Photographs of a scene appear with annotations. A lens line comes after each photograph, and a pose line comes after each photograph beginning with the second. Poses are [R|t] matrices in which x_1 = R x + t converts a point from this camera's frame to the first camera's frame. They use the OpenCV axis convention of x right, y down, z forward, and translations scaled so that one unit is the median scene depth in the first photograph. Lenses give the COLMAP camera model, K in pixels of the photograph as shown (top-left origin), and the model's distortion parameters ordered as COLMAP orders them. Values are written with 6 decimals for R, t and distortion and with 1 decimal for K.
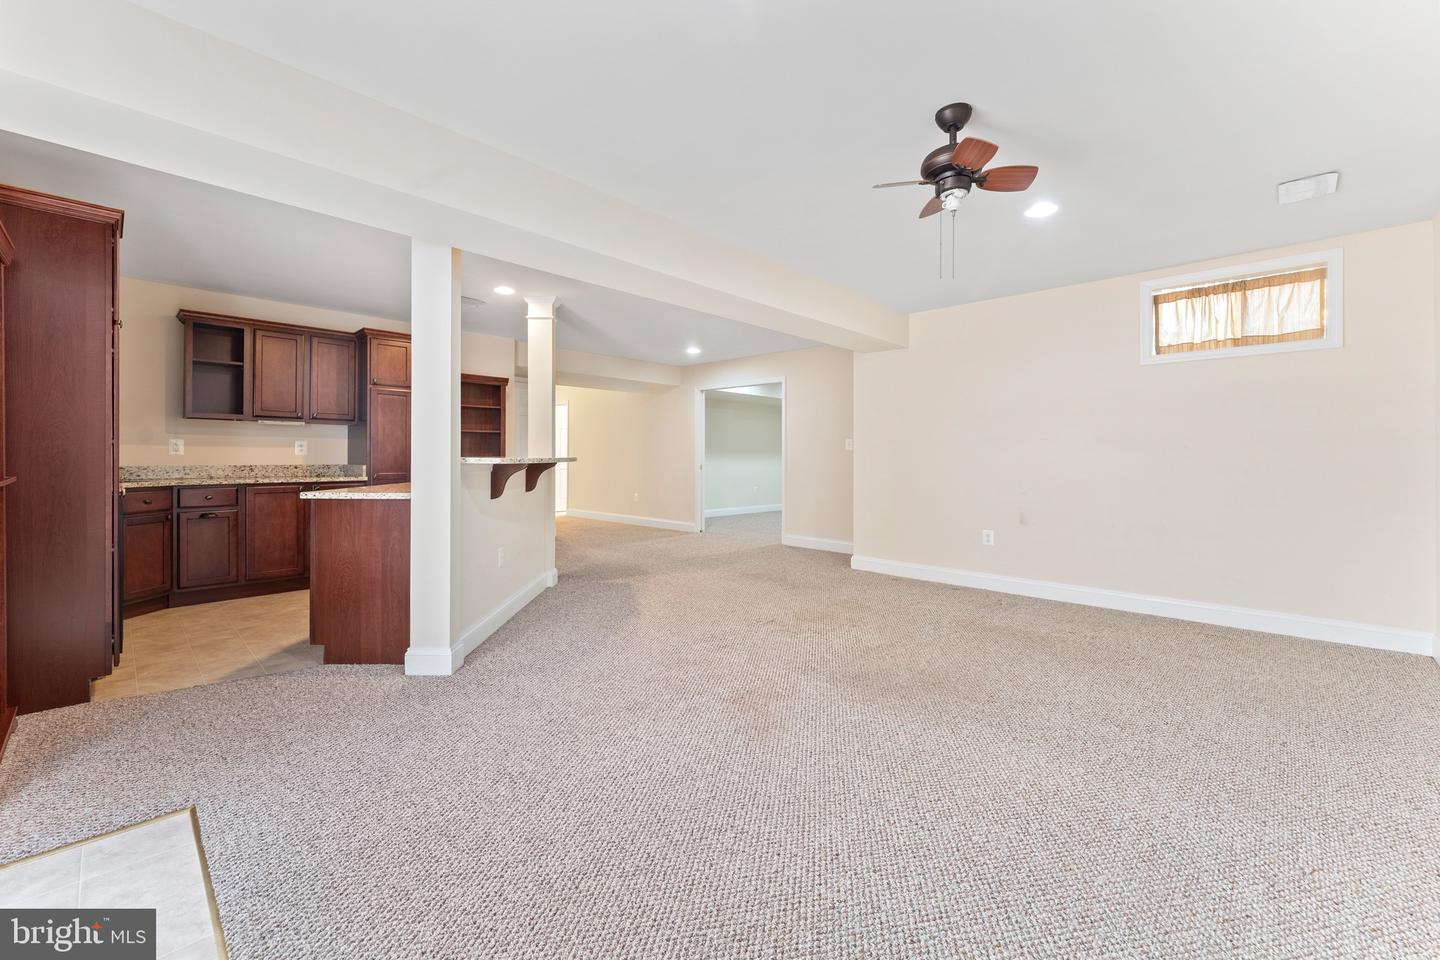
lens RADIAL K [[584.6, 0, 721.1], [0, 584.6, 458.3], [0, 0, 1]] dist [-0.004060, -0.000643]
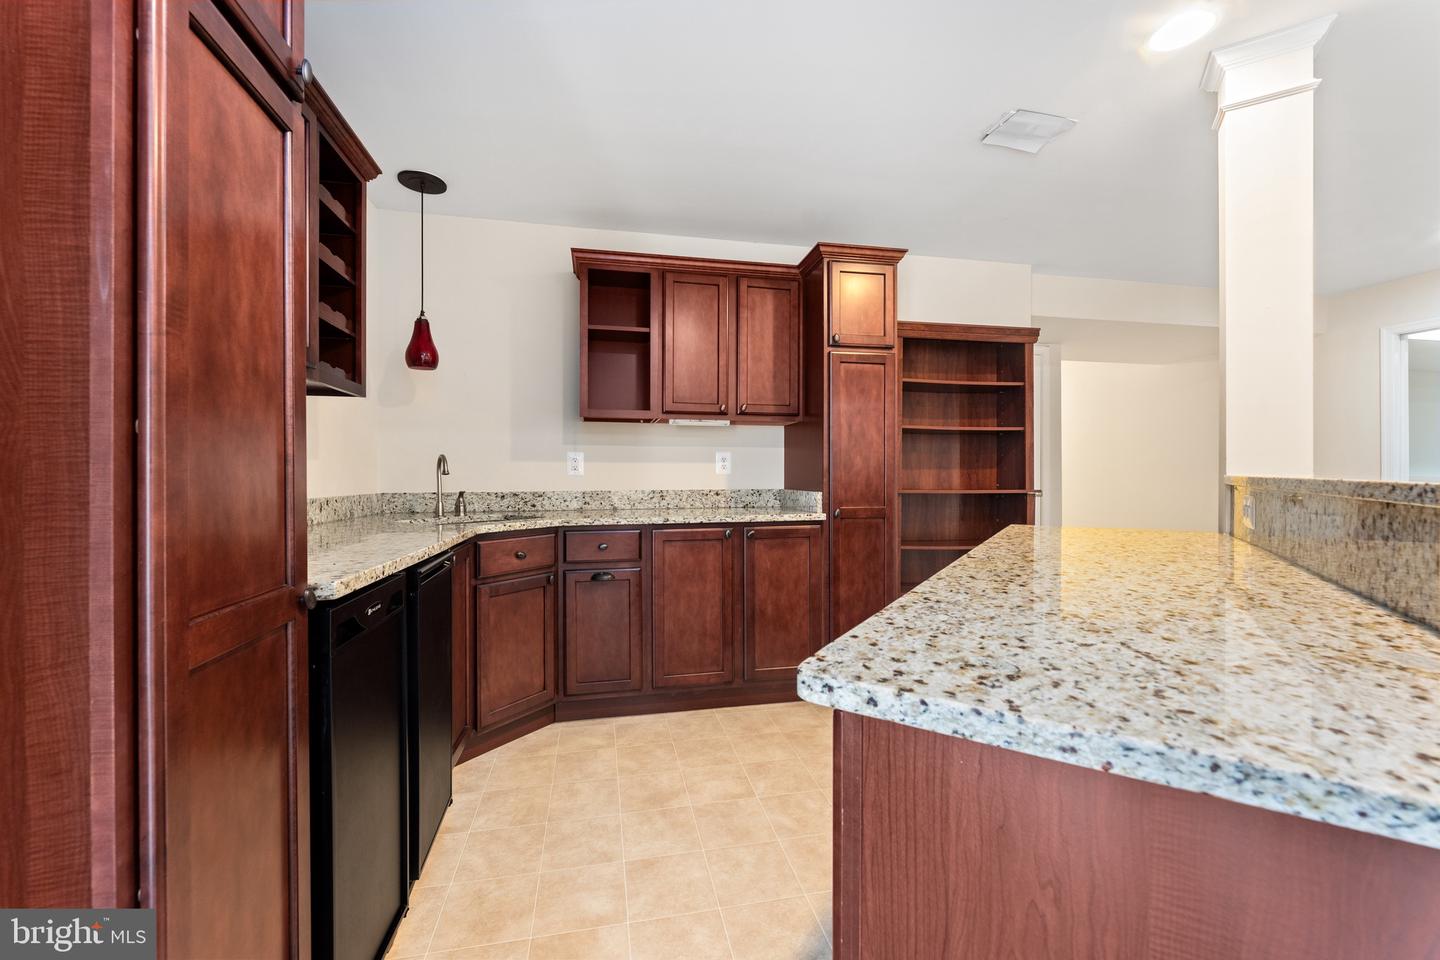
lens RADIAL K [[584.6, 0, 715.6], [0, 584.6, 477.1], [0, 0, 1]] dist [-0.004060, -0.000643]
pose [[0.819805, -0.002404, -0.572638, -0.386849], [0.004788, 0.999985, 0.002656, -0.004658], [0.572623, -0.004919, 0.819804, 0.504137]]
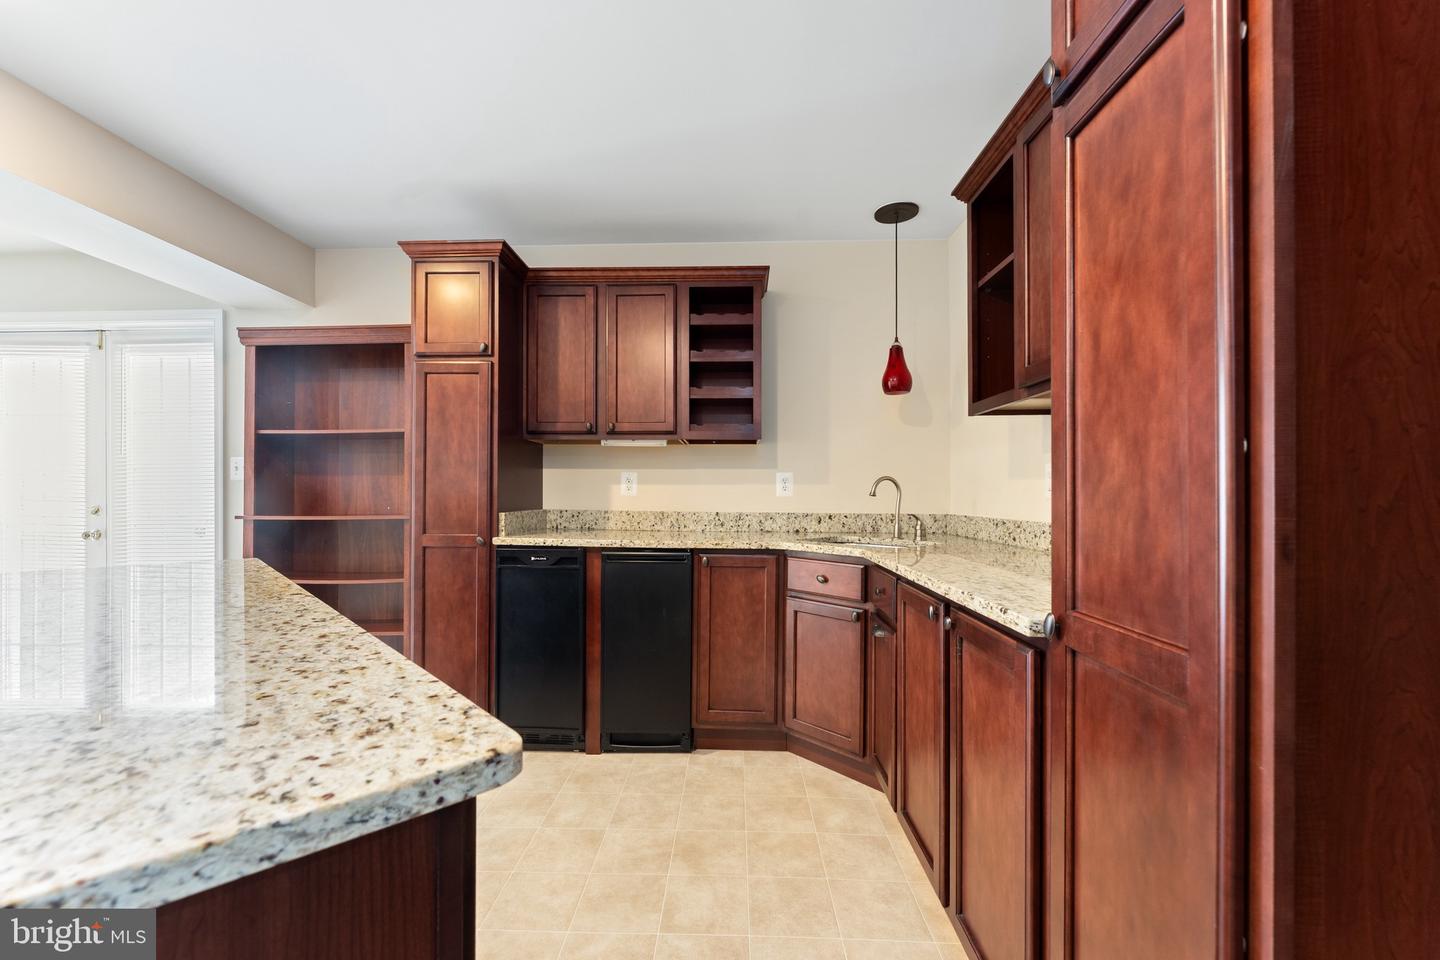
lens RADIAL K [[584.6, 0, 709.0], [0, 584.6, 484.9], [0, 0, 1]] dist [-0.004060, -0.000643]
pose [[-0.756562, -0.017731, -0.653682, -0.416472], [-0.008180, 0.999811, -0.017652, -0.006503], [0.653871, -0.008007, -0.756564, 1.110186]]
